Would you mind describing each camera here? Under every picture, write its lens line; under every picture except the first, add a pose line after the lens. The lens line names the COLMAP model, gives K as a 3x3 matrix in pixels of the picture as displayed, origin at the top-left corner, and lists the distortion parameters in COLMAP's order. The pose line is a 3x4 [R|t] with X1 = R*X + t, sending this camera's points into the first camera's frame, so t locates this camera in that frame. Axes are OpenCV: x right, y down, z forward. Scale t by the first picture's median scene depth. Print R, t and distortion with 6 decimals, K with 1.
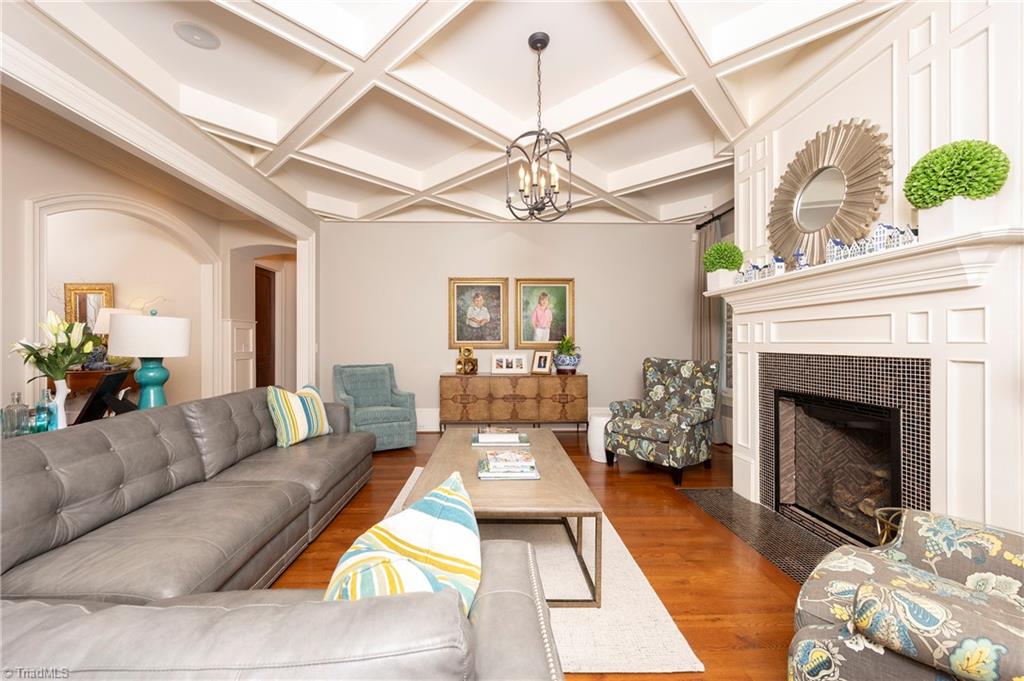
lens RADIAL K [[404.8, 0, 508.5], [0, 404.8, 341.3], [0, 0, 1]] dist [0.001824, 0.000097]
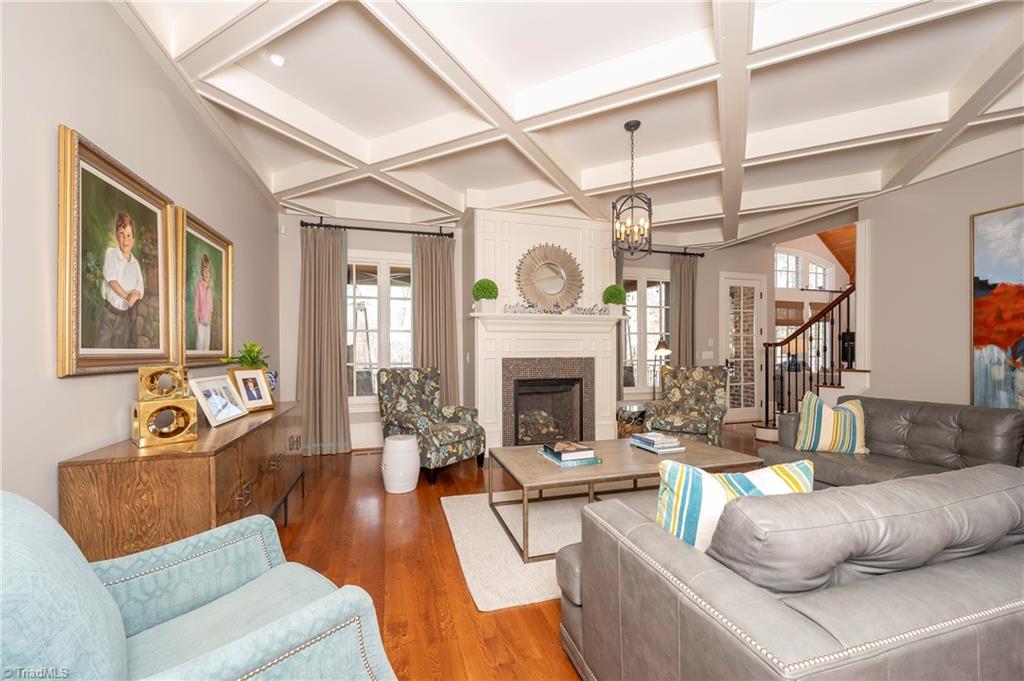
lens RADIAL K [[404.8, 0, 510.8], [0, 404.8, 348.9], [0, 0, 1]] dist [0.001824, 0.000097]
pose [[-0.251372, 0.007495, 0.967862, -0.753199], [0.001254, 0.999972, -0.007418, 0.002403], [-0.967890, -0.000651, -0.251374, 1.138870]]
